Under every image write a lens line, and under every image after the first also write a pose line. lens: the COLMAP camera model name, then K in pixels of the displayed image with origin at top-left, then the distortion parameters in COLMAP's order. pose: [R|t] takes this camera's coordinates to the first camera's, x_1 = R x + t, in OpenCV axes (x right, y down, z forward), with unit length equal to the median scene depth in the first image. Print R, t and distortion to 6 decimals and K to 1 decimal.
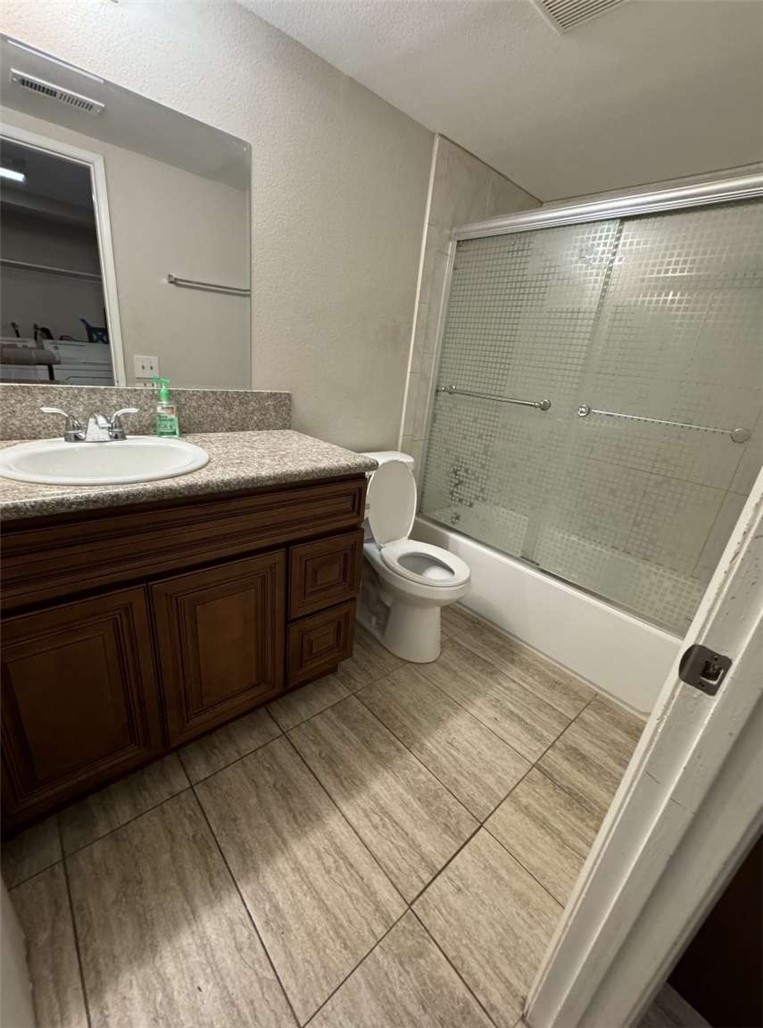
lens RADIAL K [[409.8, 0, 381.5], [0, 409.8, 514.0], [0, 0, 1]] dist [-0.000617, -0.000053]
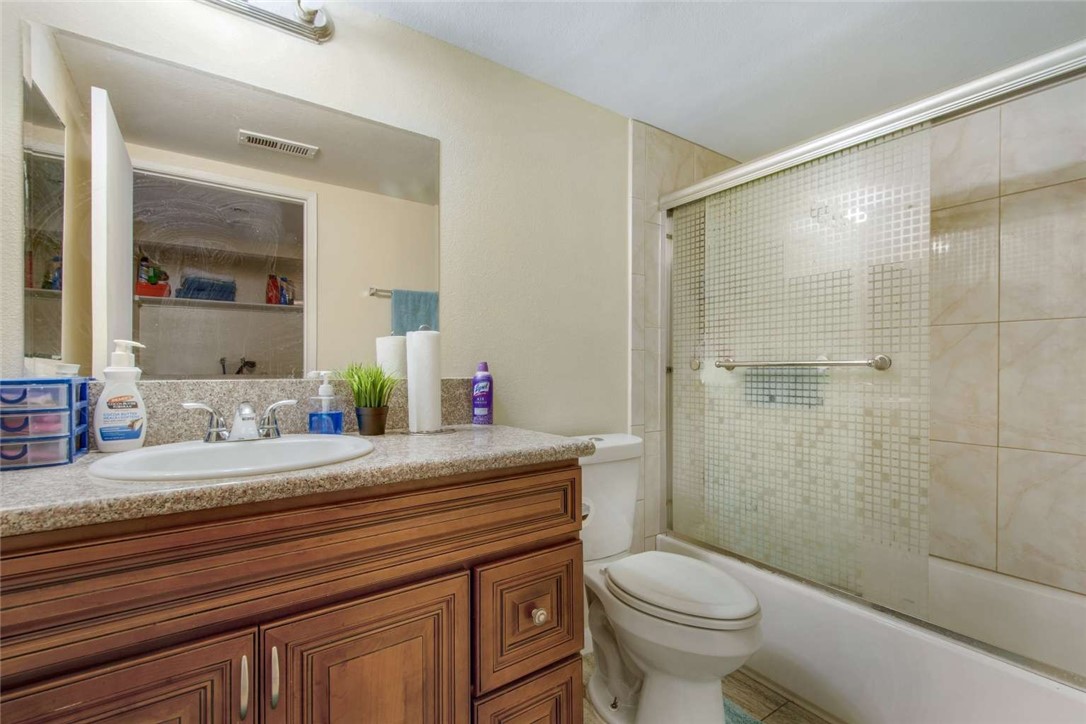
lens RADIAL K [[484.4, 0, 556.4], [0, 484.4, 377.6], [0, 0, 1]] dist [0.024490, -0.010463]
pose [[0.988449, -0.100624, -0.113331, 0.037637], [0.054344, 0.933381, -0.354748, 0.074015], [0.141477, 0.344492, 0.928068, 0.129586]]
